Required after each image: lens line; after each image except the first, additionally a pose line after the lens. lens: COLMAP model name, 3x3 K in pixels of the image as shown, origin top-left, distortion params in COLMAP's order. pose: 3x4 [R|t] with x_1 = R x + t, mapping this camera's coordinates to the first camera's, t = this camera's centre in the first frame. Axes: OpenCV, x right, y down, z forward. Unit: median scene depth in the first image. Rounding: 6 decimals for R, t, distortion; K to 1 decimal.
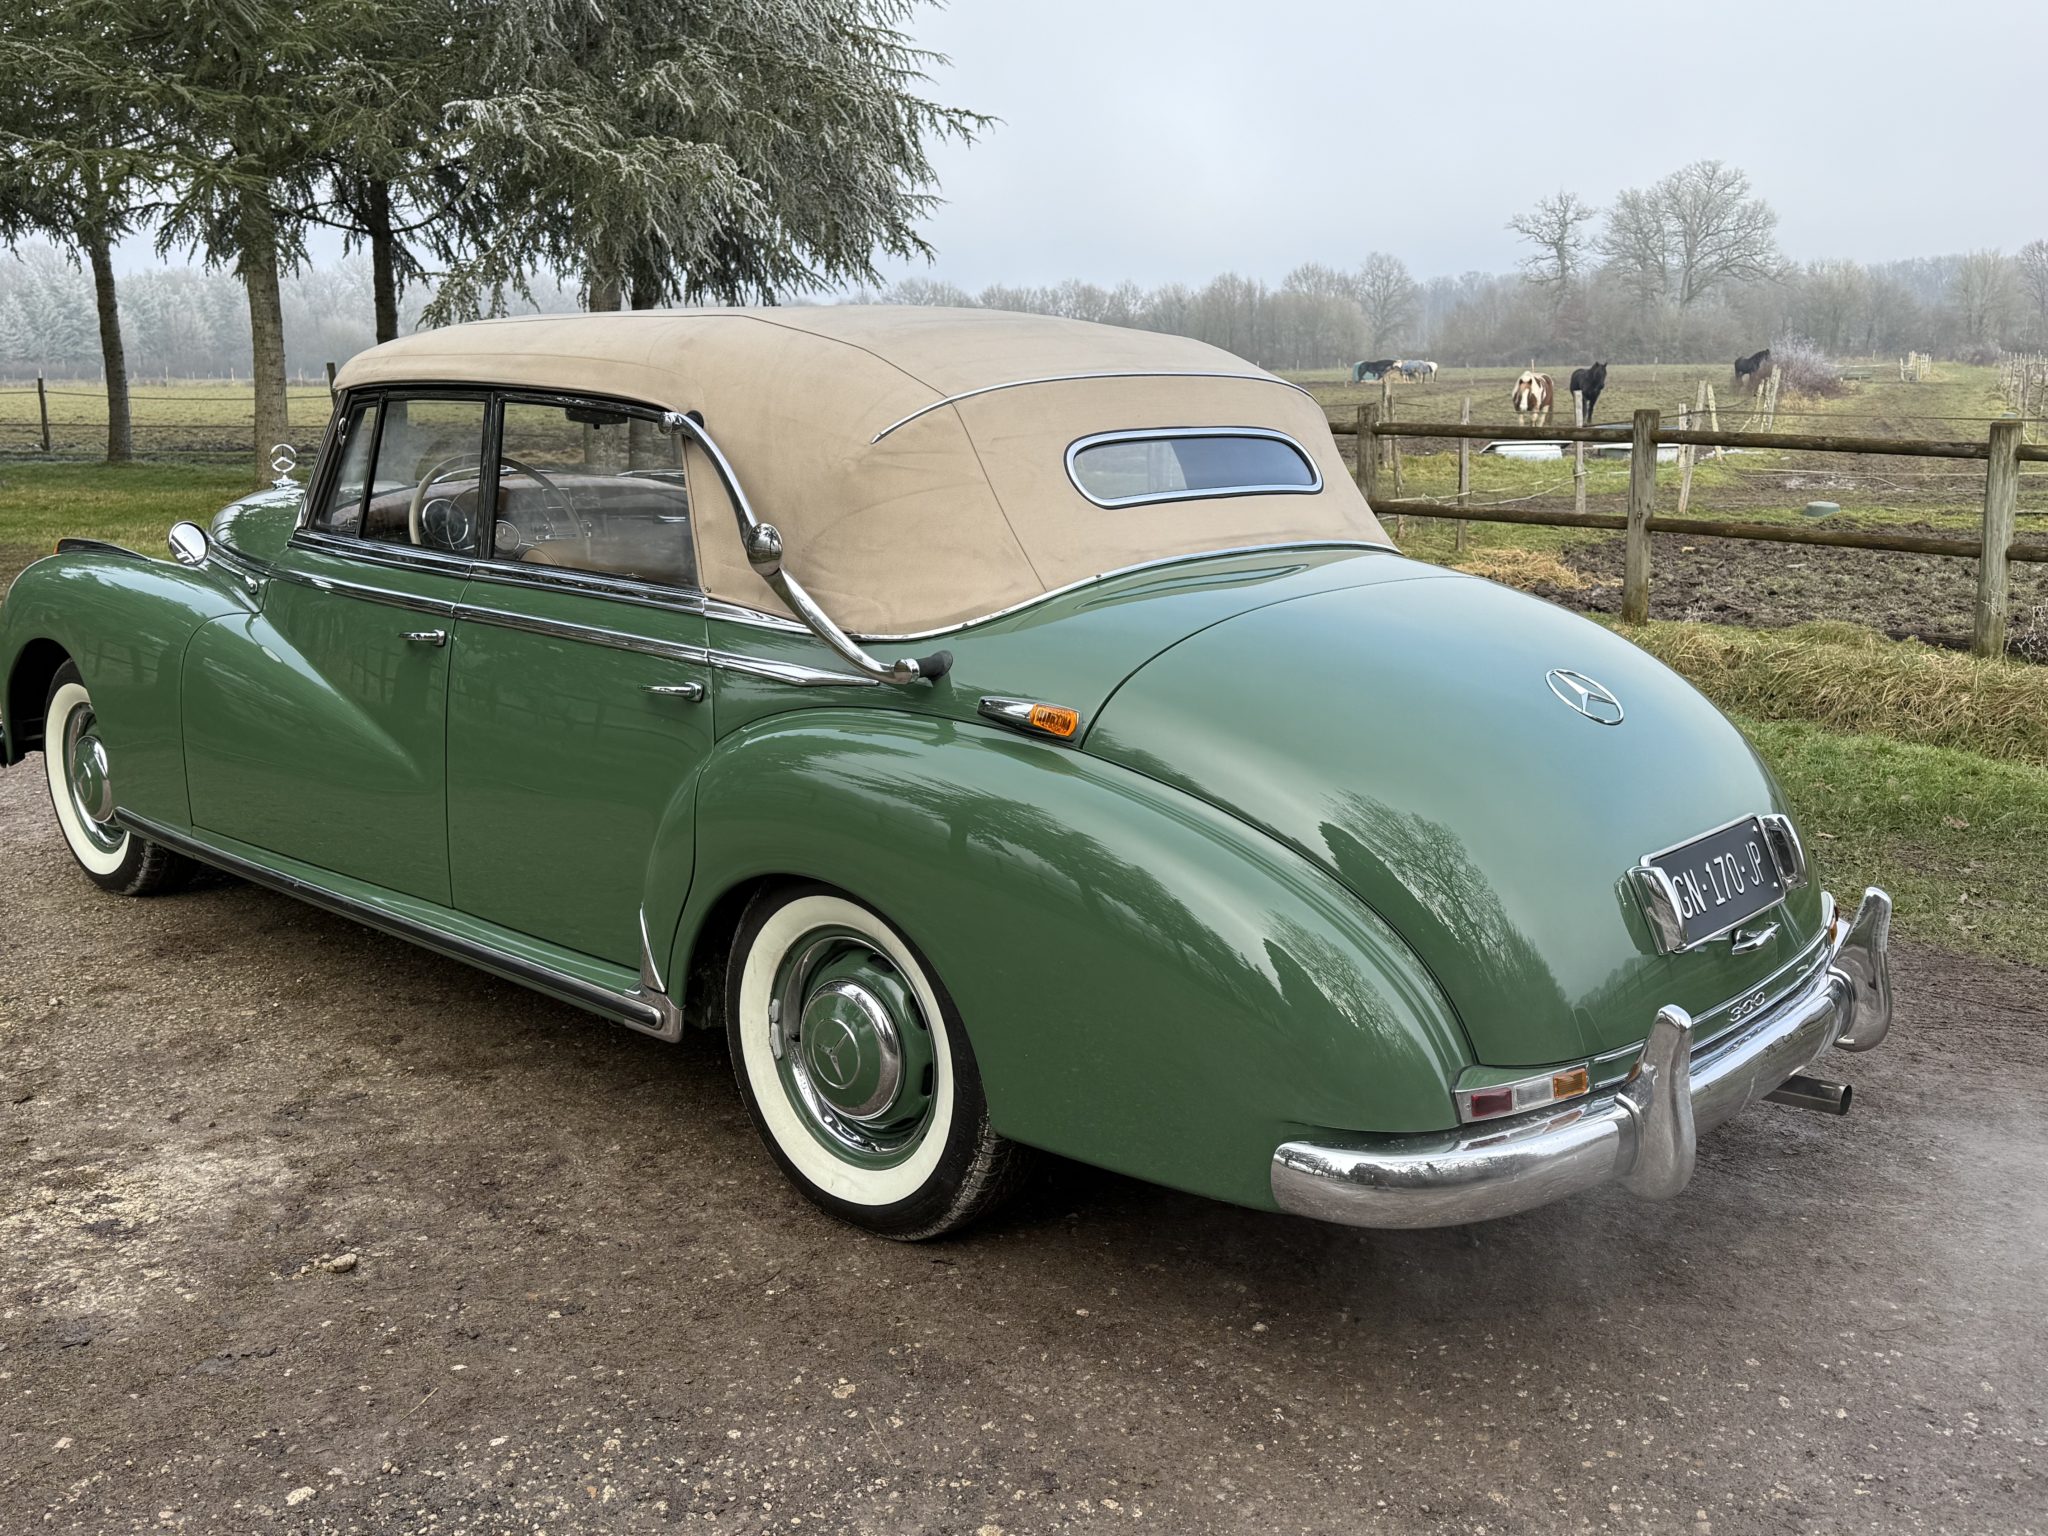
lens RADIAL K [[1899.7, 0, 1024.0], [0, 1899.7, 768.0], [0, 0, 1]] dist [0.276222, -0.594551]
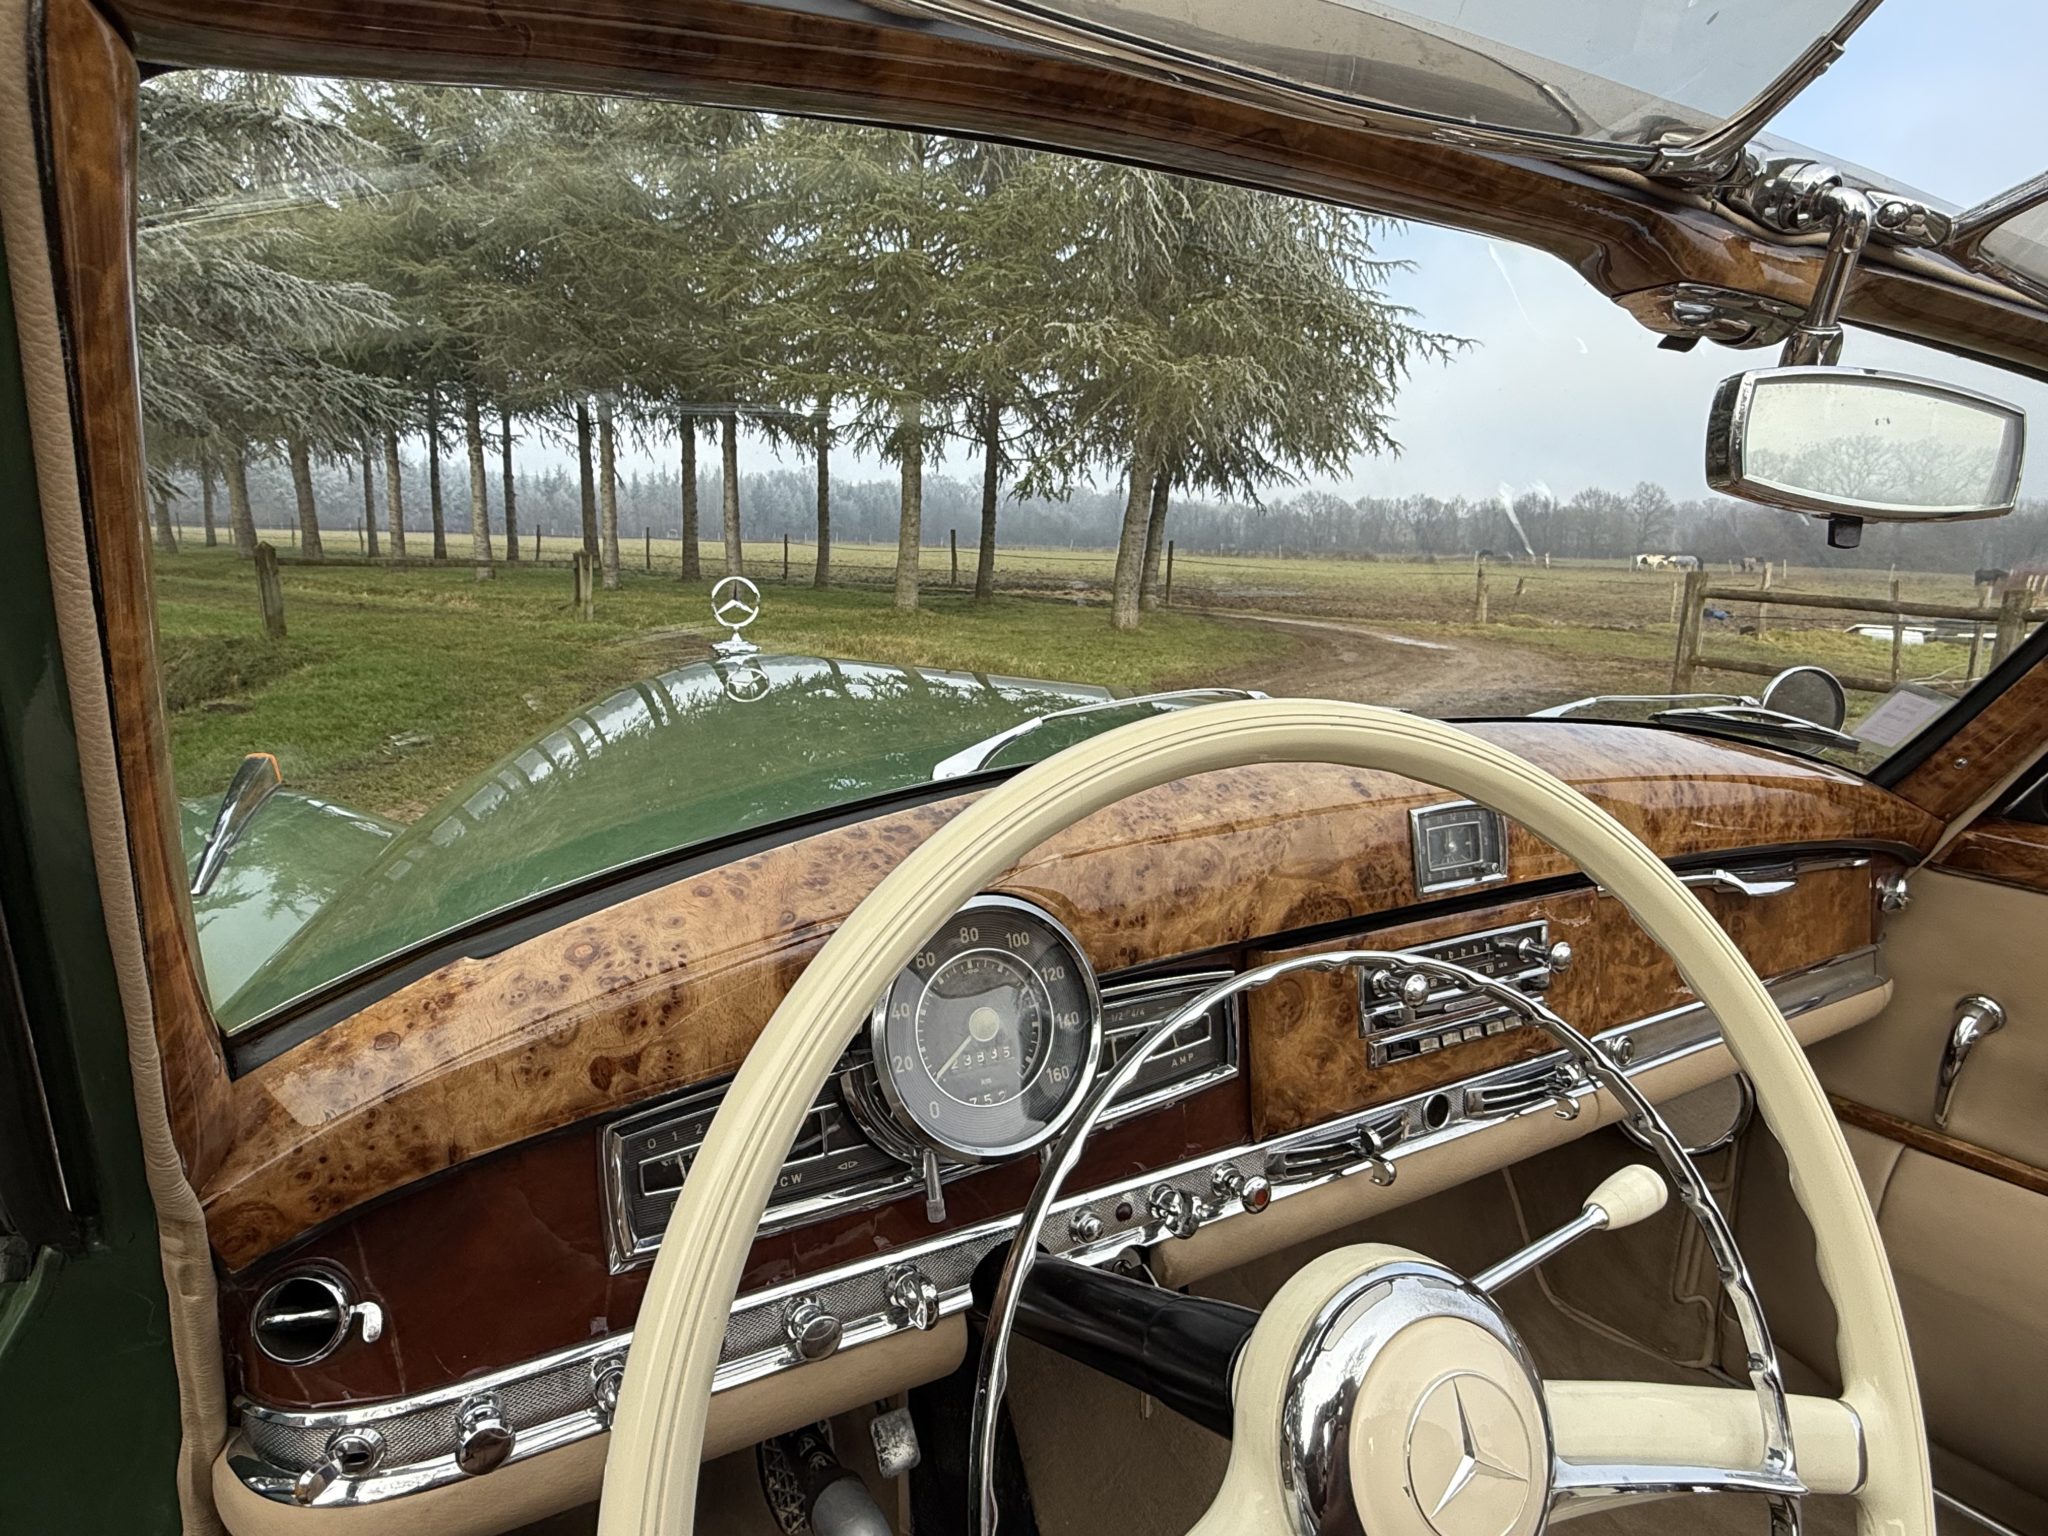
lens RADIAL K [[1220.5, 0, 1024.0], [0, 1220.5, 768.0], [0, 0, 1]] dist [0.002751, 0.000512]
pose [[0.959924, 0.087090, -0.266386, -0.037112], [-0.093035, 0.995615, -0.009756, -0.020505], [0.264368, 0.034148, 0.963817, 0.122375]]
